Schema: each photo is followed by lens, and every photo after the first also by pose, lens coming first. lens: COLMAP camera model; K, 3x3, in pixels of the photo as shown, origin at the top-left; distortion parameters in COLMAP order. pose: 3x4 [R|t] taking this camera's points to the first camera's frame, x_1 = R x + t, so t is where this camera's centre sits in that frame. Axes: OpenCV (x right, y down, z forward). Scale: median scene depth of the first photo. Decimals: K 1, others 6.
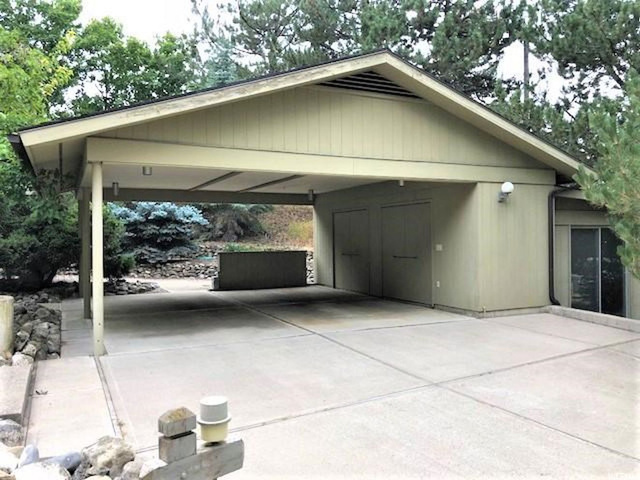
lens RADIAL K [[520.9, 0, 320.0], [0, 520.9, 240.0], [0, 0, 1]] dist [0.002295, 0.002097]
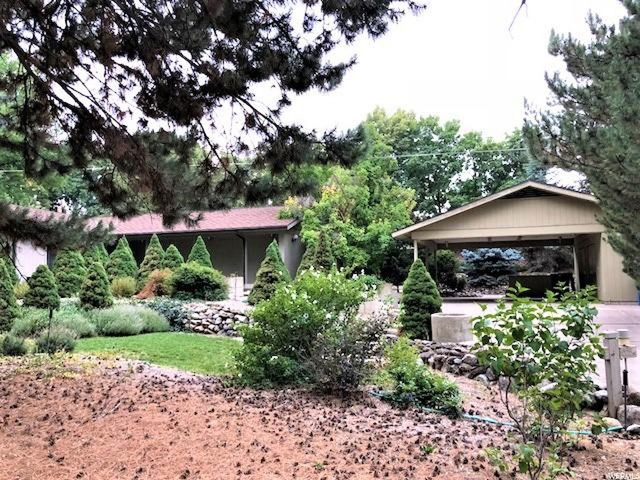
lens RADIAL K [[520.9, 0, 320.0], [0, 520.9, 240.0], [0, 0, 1]] dist [0.002295, 0.002097]
pose [[0.710906, -0.057392, -0.700941, 0.466503], [-0.001885, 0.996506, -0.083505, 0.041338], [0.703284, 0.060686, 0.708314, -0.556331]]
